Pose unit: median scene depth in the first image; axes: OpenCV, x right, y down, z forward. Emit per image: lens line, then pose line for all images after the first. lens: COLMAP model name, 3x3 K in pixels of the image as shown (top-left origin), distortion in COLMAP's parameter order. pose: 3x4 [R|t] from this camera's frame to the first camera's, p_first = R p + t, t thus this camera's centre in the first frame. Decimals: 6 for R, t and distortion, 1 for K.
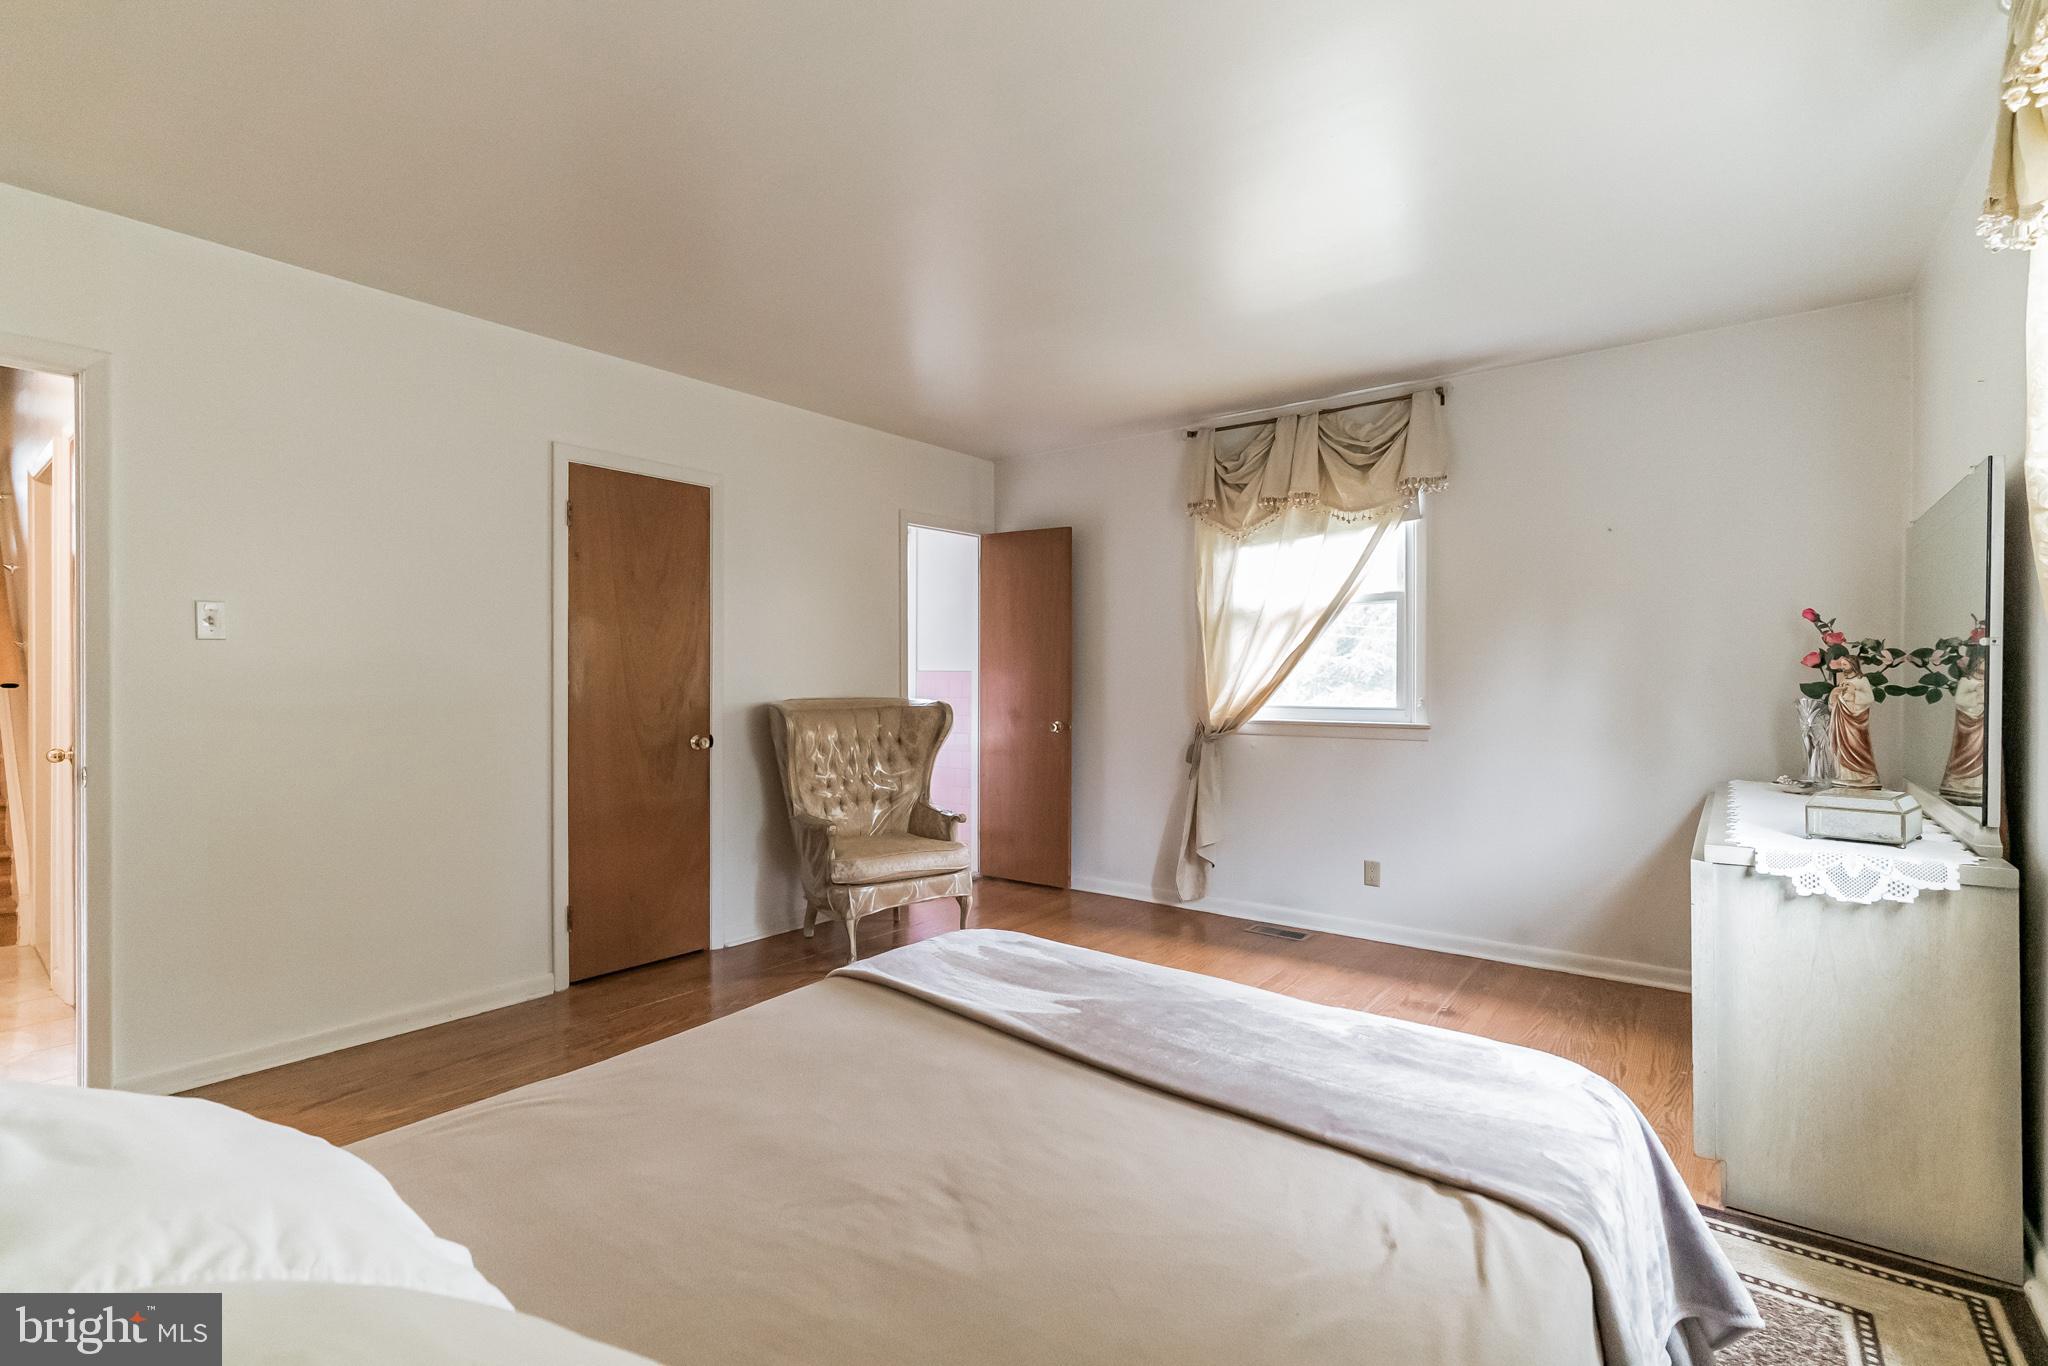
lens RADIAL K [[929.8, 0, 1032.1], [0, 929.8, 679.6], [0, 0, 1]] dist [-0.012329, 0.000344]
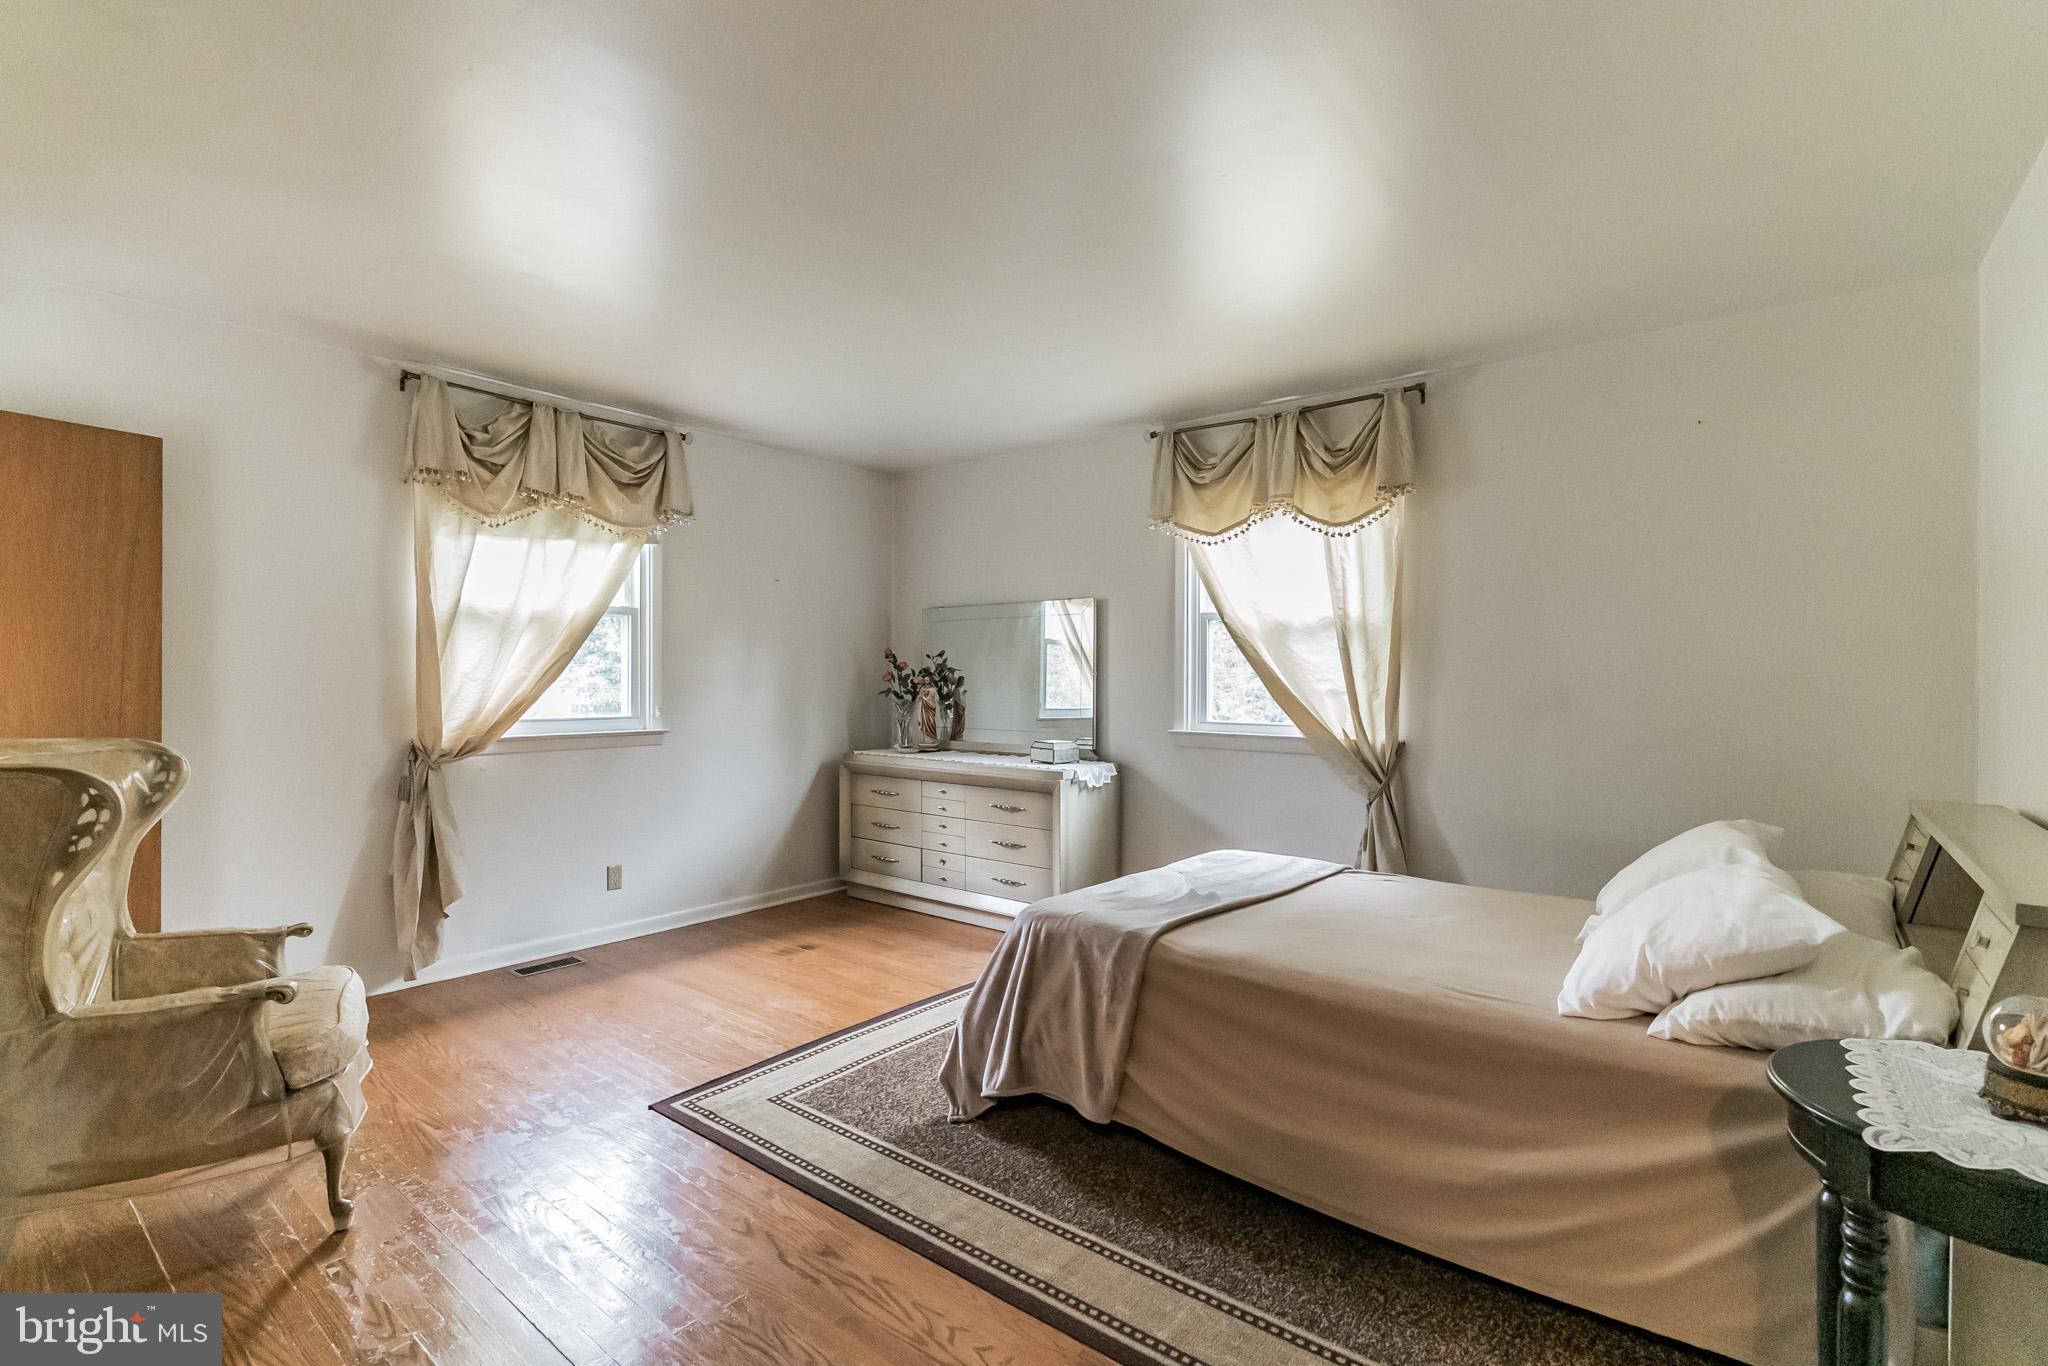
lens RADIAL K [[929.8, 0, 1032.1], [0, 929.8, 679.6], [0, 0, 1]] dist [-0.012329, 0.000344]
pose [[0.012273, 0.000703, 0.999924, -0.650489], [0.000363, 1.000000, -0.000708, -0.010197], [-0.999925, 0.000372, 0.012273, 0.514613]]
